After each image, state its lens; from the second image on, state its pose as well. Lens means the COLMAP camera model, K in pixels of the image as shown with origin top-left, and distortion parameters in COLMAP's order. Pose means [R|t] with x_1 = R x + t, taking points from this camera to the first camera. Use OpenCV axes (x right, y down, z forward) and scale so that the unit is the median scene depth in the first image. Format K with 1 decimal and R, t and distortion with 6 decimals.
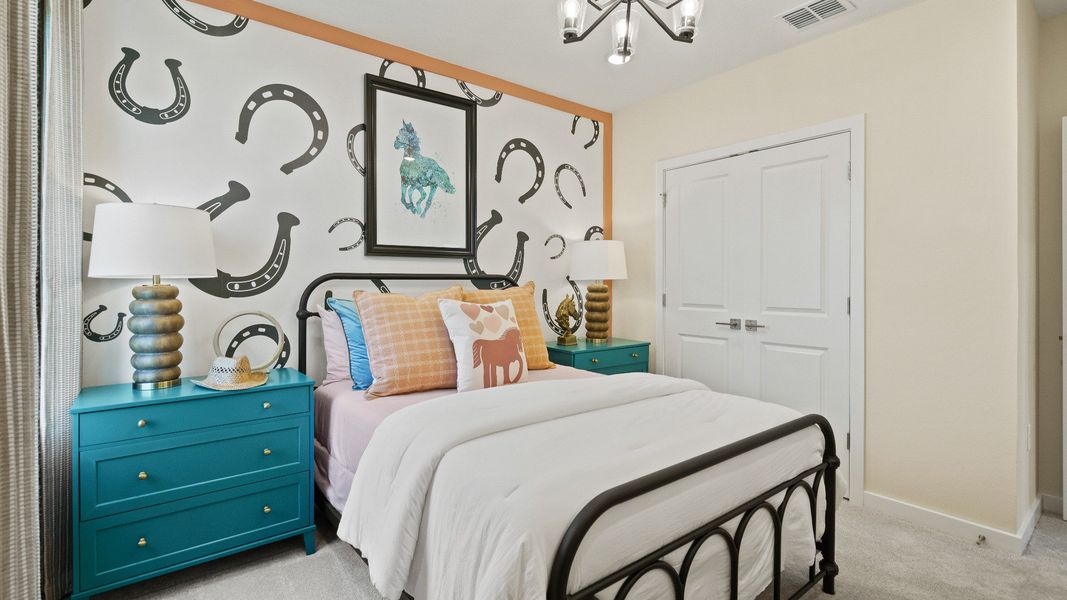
lens RADIAL K [[488.8, 0, 545.5], [0, 488.8, 282.6], [0, 0, 1]] dist [-0.004629, 0.002170]
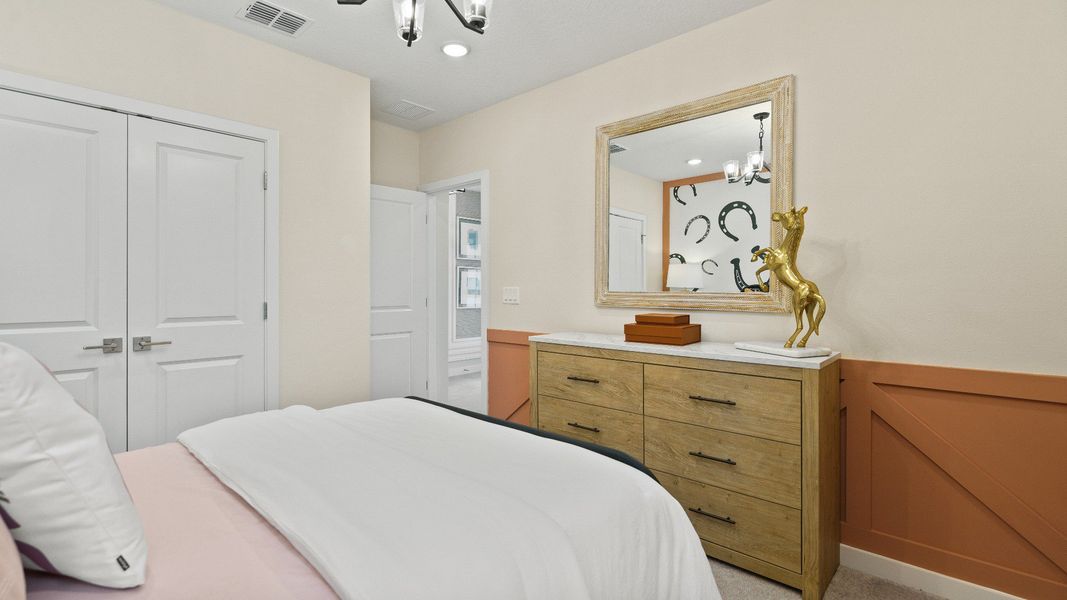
lens RADIAL K [[488.8, 0, 535.4], [0, 488.8, 295.0], [0, 0, 1]] dist [-0.004629, 0.002170]
pose [[-0.156138, -0.010224, 0.987682, -0.436138], [-0.001065, 0.999948, 0.010183, 0.002622], [-0.987735, 0.000538, -0.156141, 0.521784]]
